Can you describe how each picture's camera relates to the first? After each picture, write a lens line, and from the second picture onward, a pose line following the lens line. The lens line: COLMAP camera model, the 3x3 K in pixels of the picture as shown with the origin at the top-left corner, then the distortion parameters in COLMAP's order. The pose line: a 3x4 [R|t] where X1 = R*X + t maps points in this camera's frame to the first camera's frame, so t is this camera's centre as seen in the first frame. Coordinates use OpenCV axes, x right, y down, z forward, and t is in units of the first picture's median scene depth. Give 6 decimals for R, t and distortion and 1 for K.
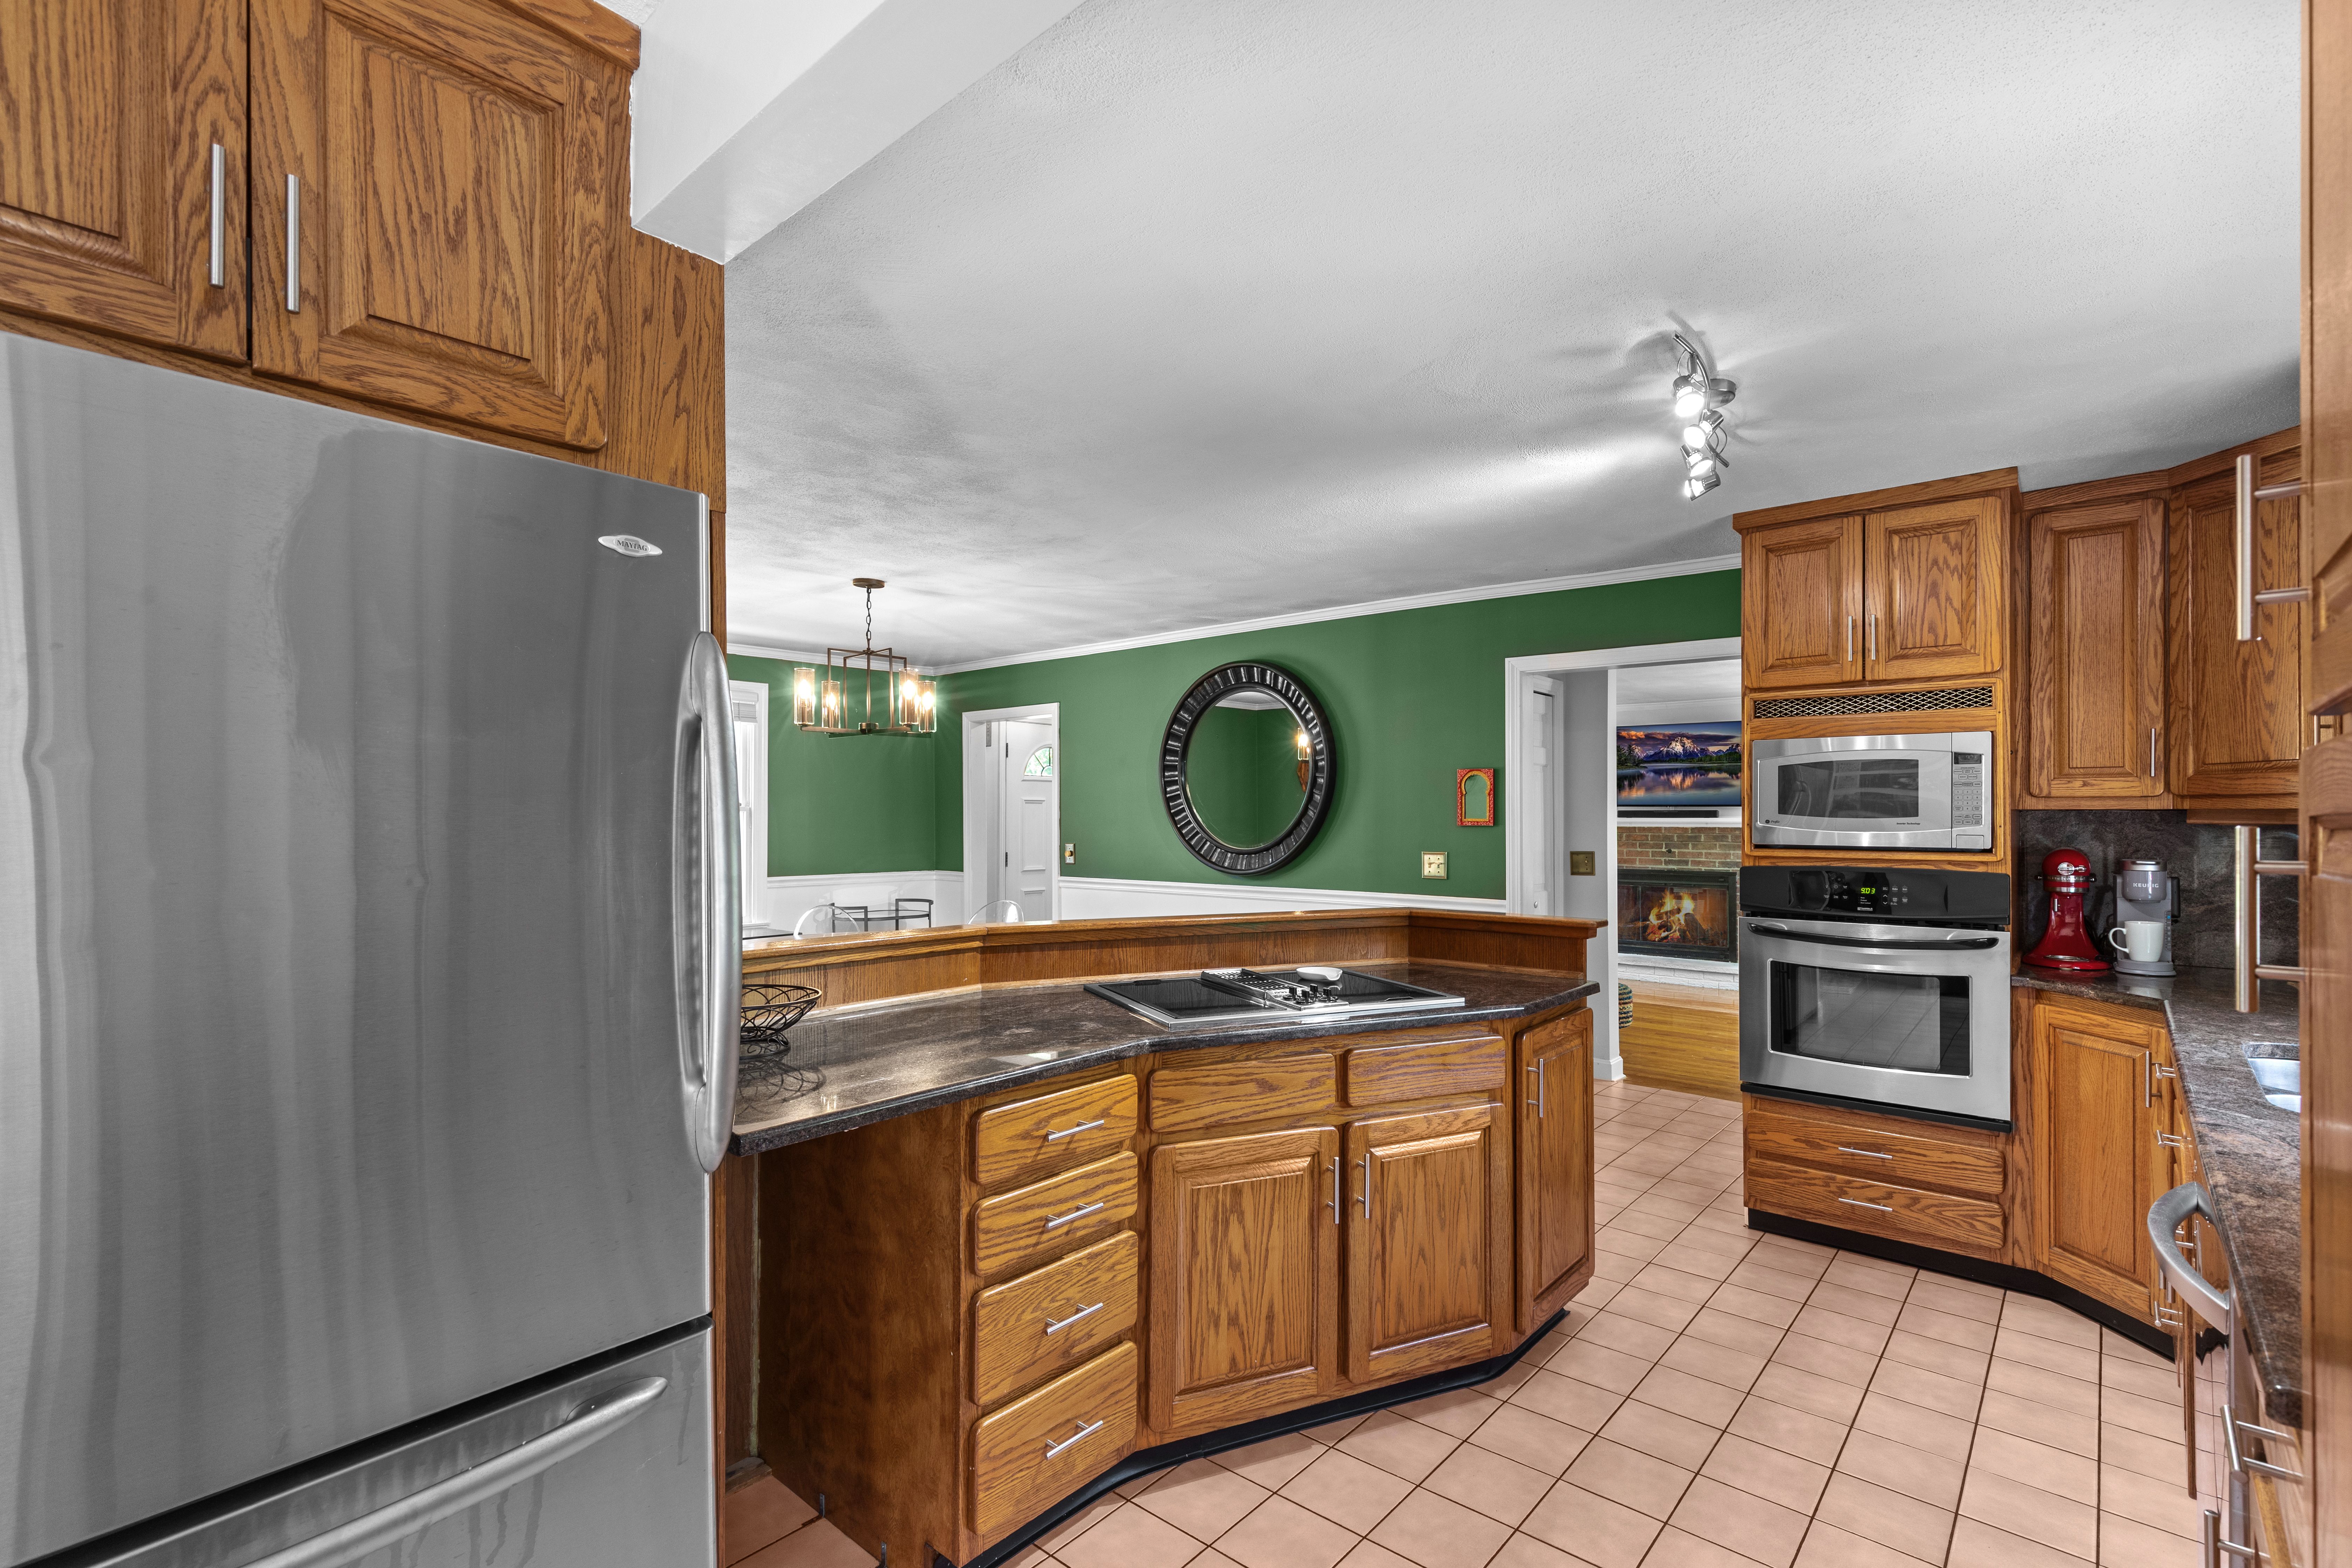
lens RADIAL K [[1052.7, 0, 1212.7], [0, 1052.7, 812.7], [0, 0, 1]] dist [0.006292, -0.000521]
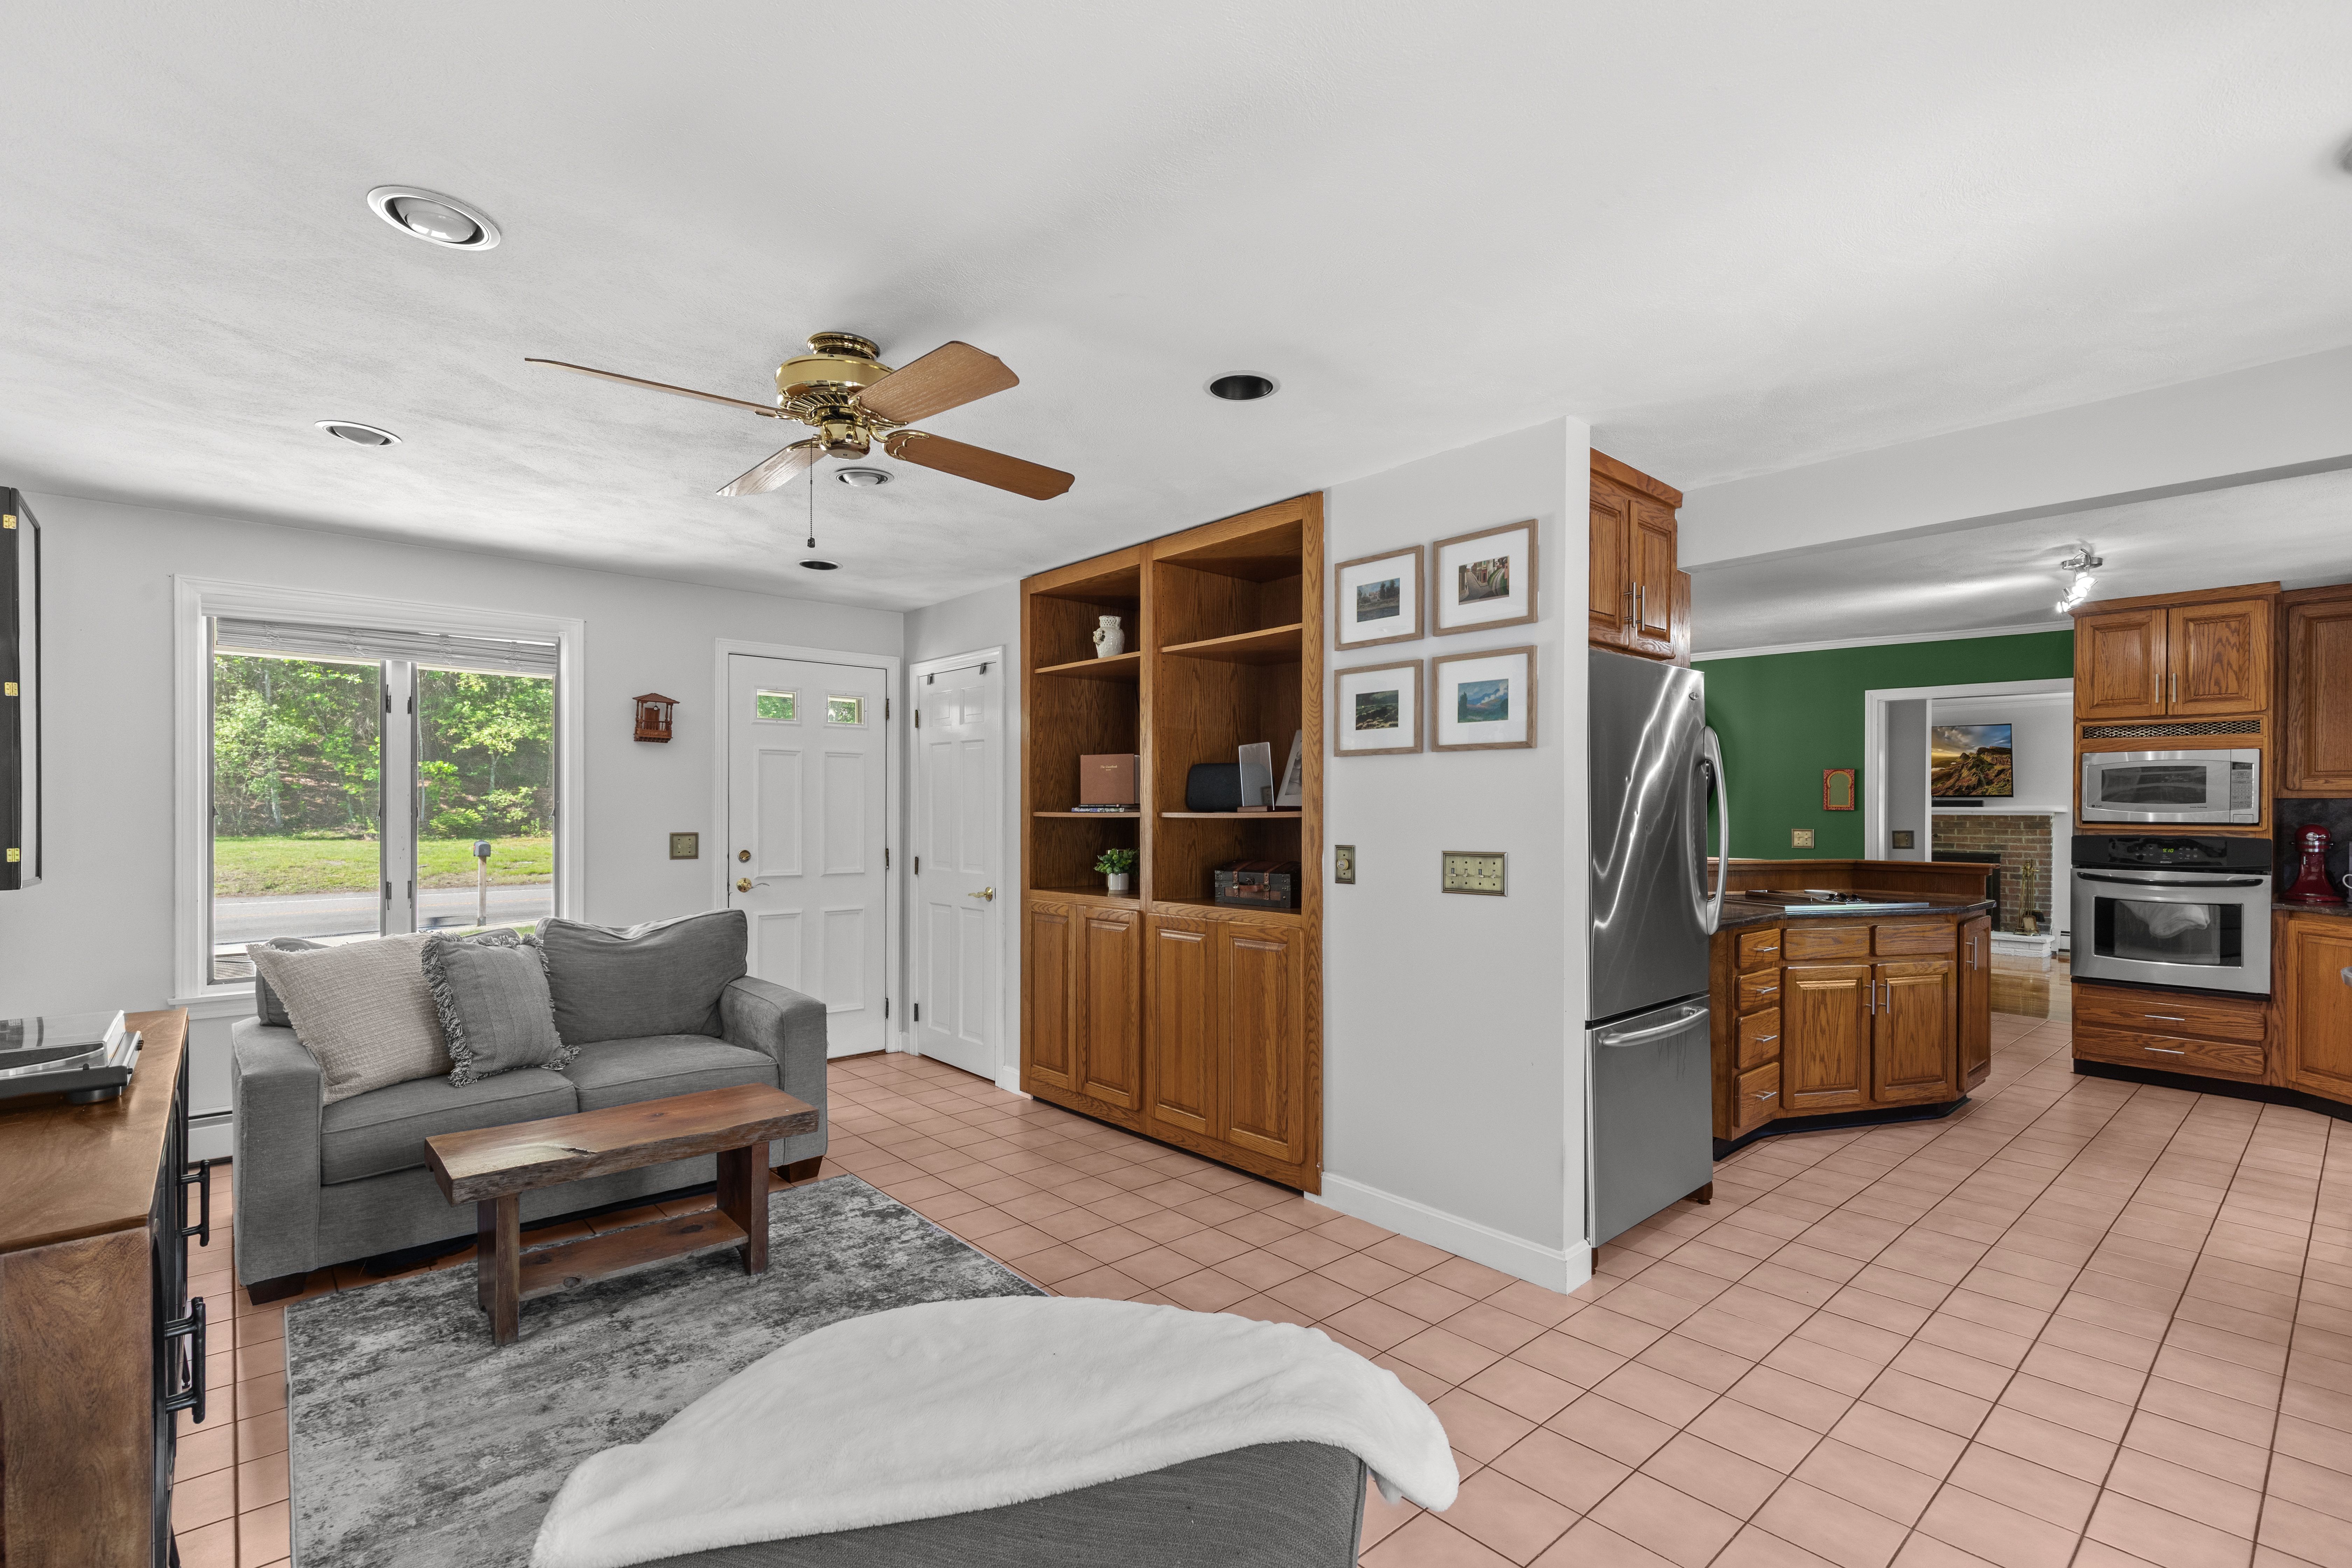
lens RADIAL K [[1052.7, 0, 1216.8], [0, 1052.7, 814.0], [0, 0, 1]] dist [0.006292, -0.000521]
pose [[0.991332, 0.002720, -0.131355, -0.591619], [-0.001504, 0.999955, 0.009355, 0.008088], [0.131374, -0.009076, 0.991291, -0.764228]]
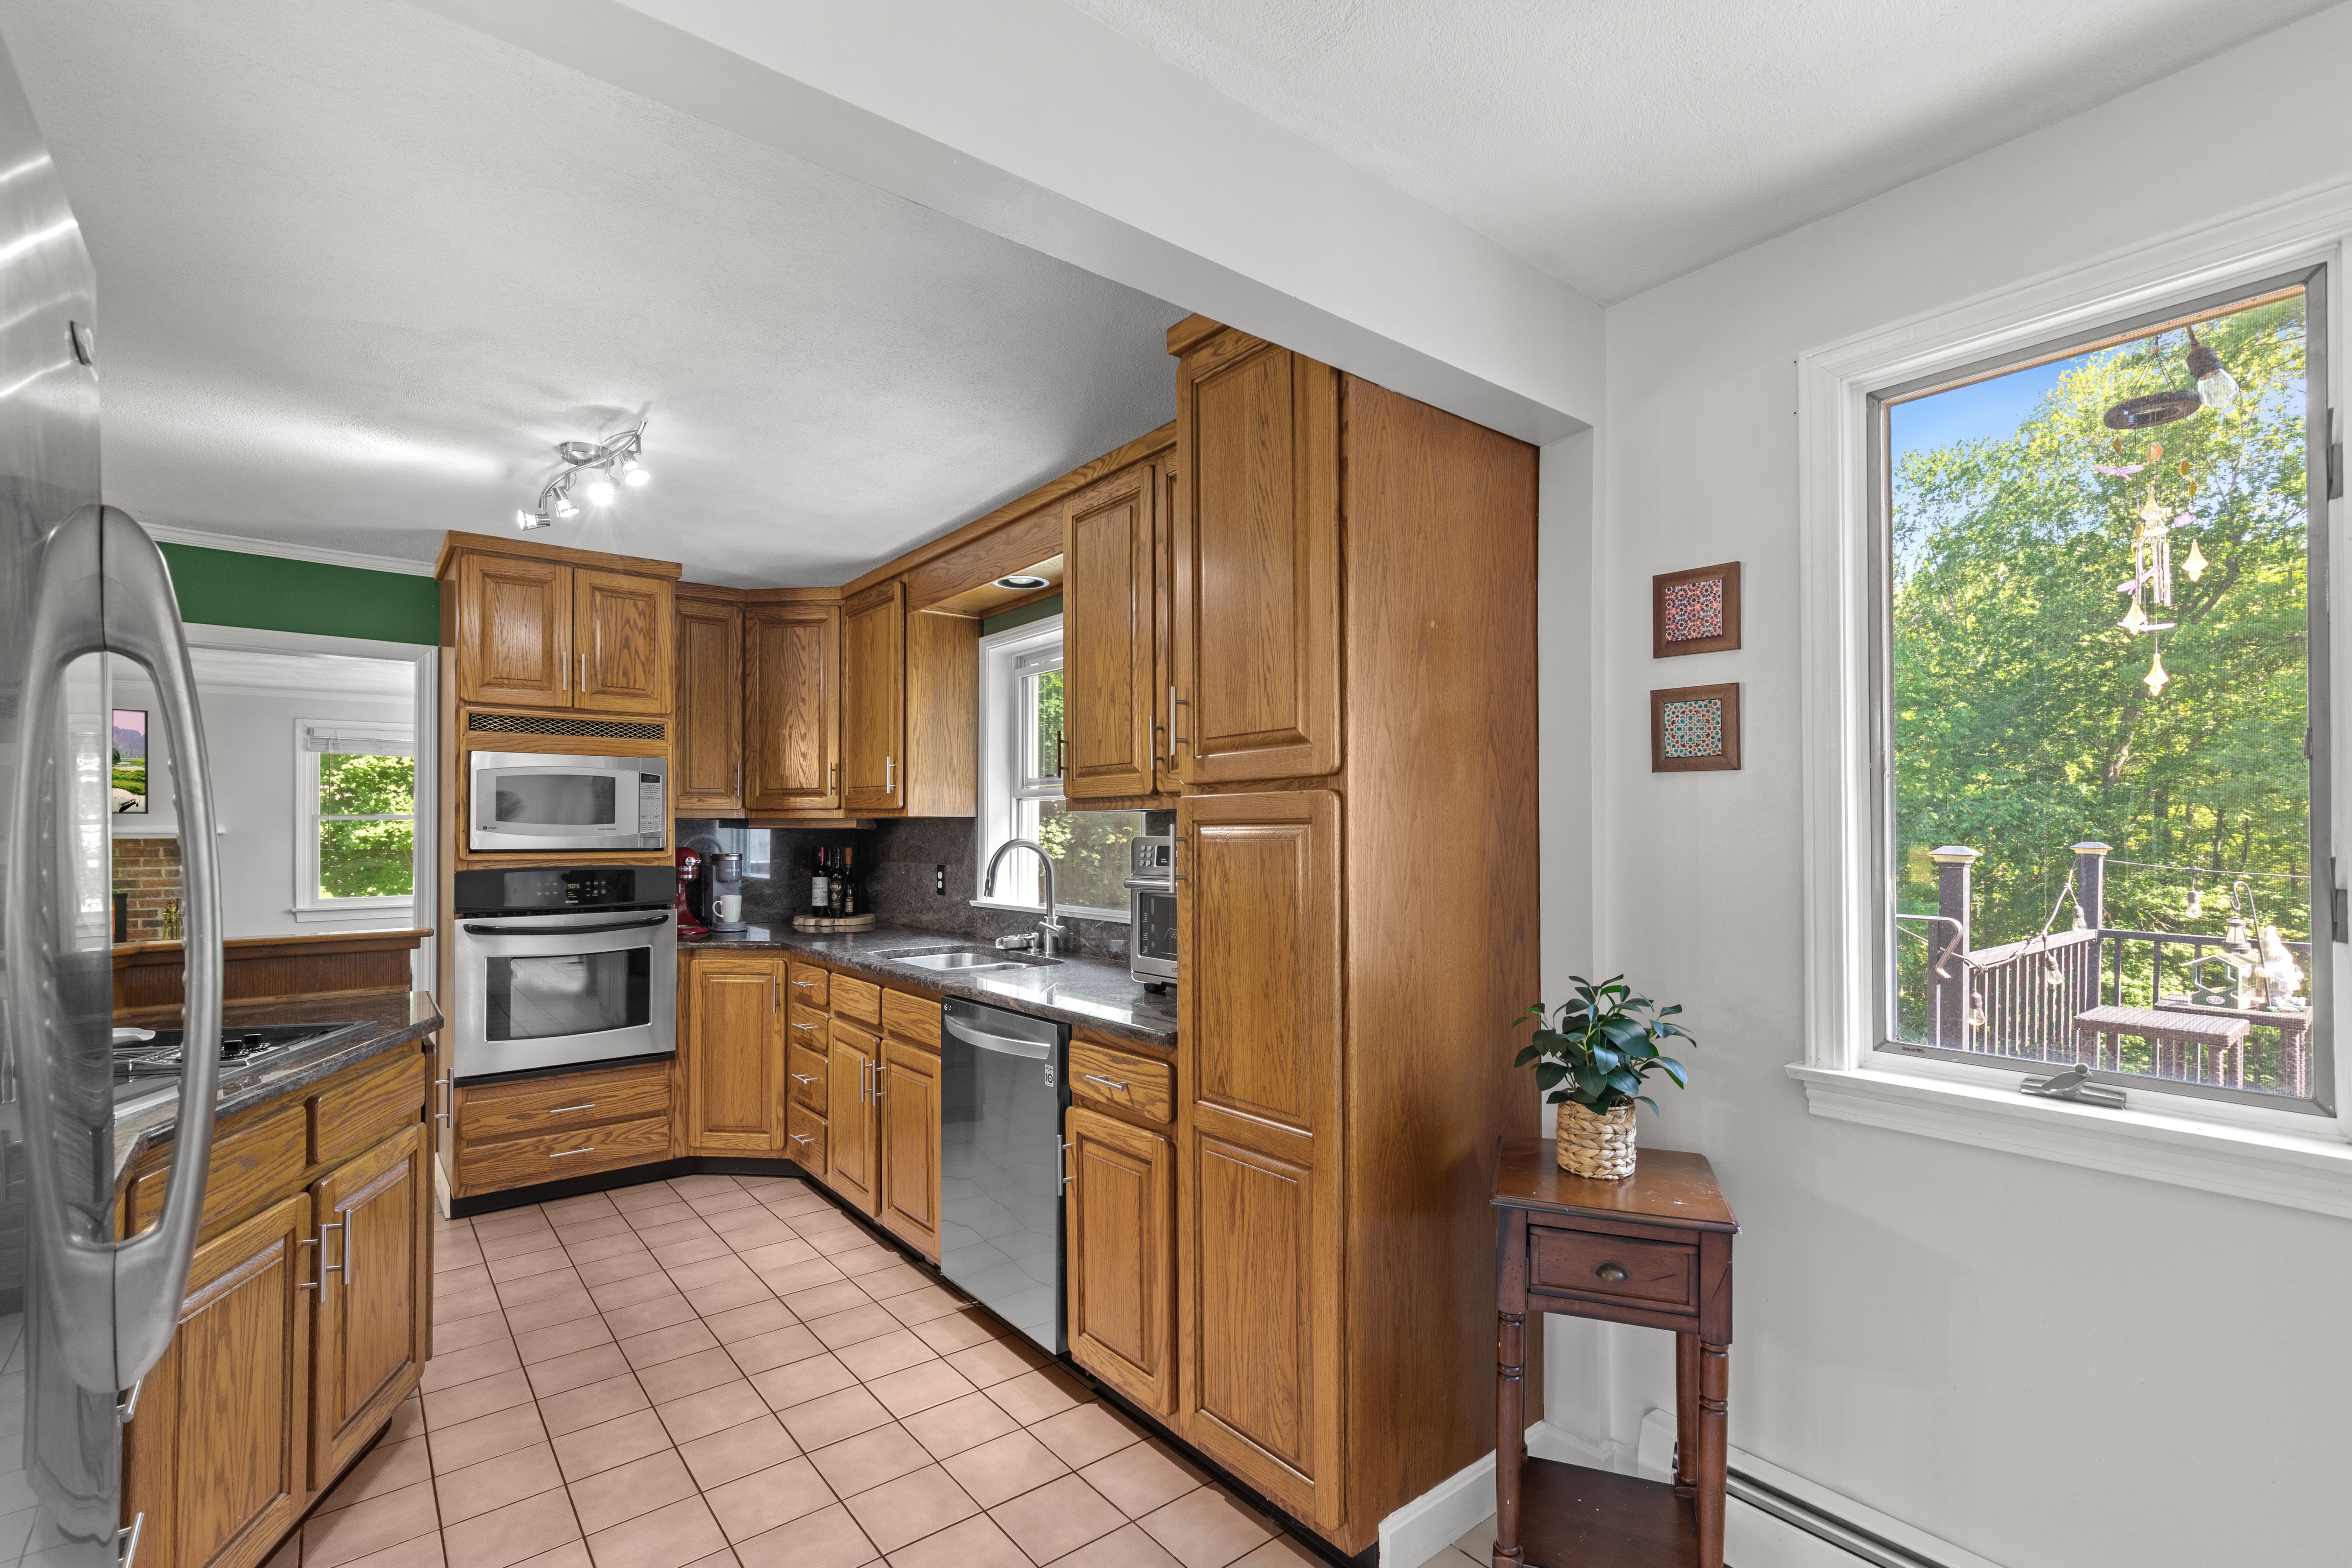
lens RADIAL K [[1052.7, 0, 1154.0], [0, 1052.7, 818.3], [0, 0, 1]] dist [0.006292, -0.000521]
pose [[0.206073, 0.007517, 0.978508, -0.420552], [-0.002698, 0.999971, -0.007114, 0.005135], [-0.978533, -0.001174, 0.206088, 0.127542]]
